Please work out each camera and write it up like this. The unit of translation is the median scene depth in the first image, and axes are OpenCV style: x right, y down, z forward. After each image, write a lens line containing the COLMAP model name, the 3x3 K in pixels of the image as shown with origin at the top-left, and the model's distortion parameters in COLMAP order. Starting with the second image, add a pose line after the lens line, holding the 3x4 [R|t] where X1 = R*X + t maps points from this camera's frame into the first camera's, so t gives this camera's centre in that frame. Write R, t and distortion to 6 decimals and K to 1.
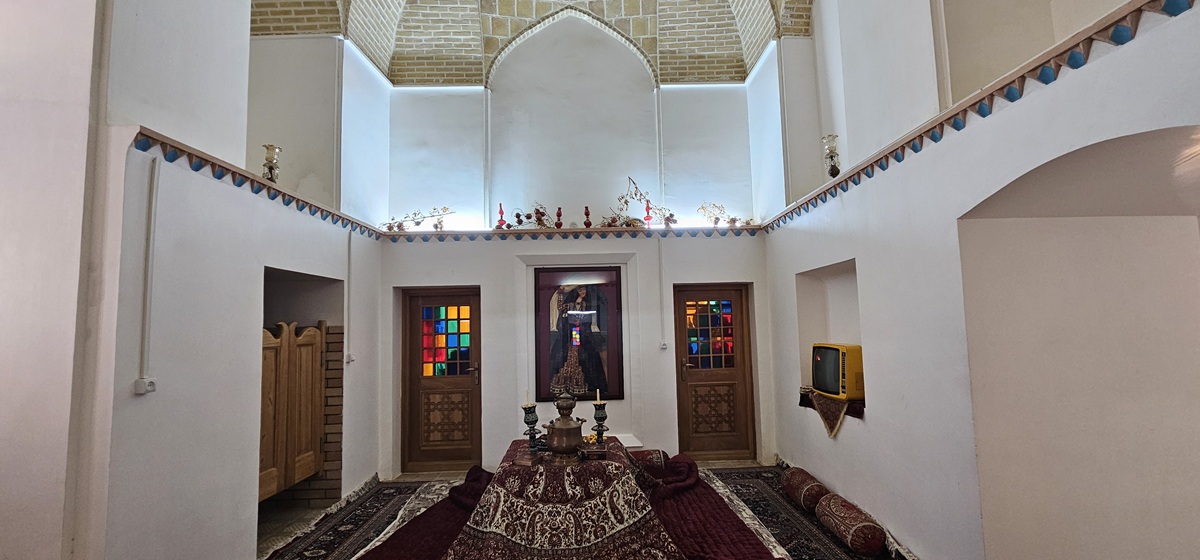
lens RADIAL K [[470.0, 0, 602.6], [0, 470.0, 282.8], [0, 0, 1]] dist [-0.008936, 0.000104]
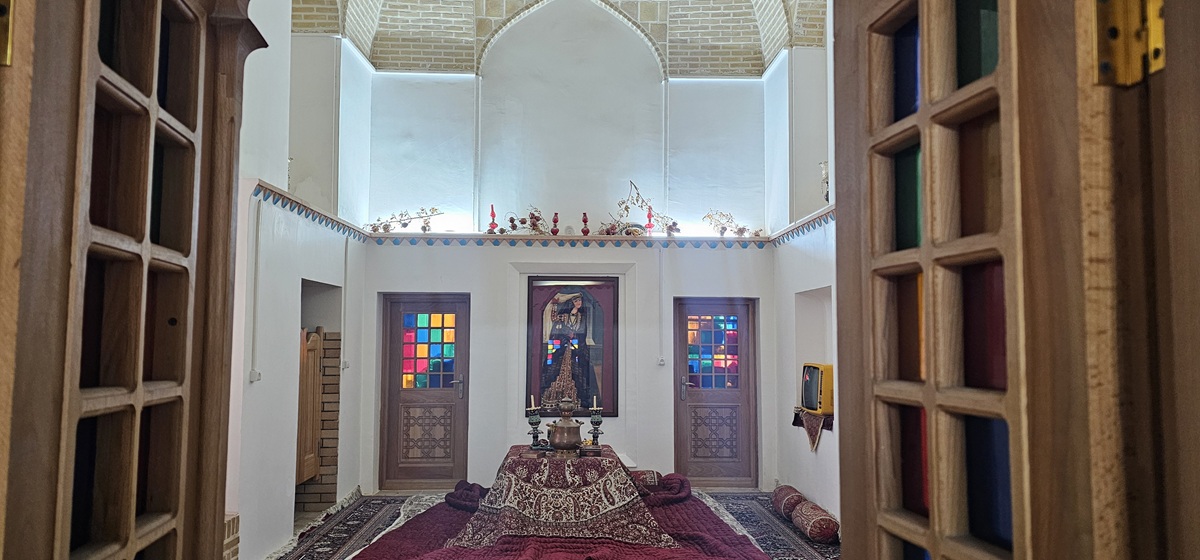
lens RADIAL K [[762.2, 0, 589.8], [0, 762.2, 279.8], [0, 0, 1]] dist [0.075514, -0.000027]
pose [[0.999554, 0.029870, 0.000363, -0.020497], [-0.029873, 0.999457, 0.013898, -0.049195], [0.000053, -0.013903, 0.999903, -0.535197]]
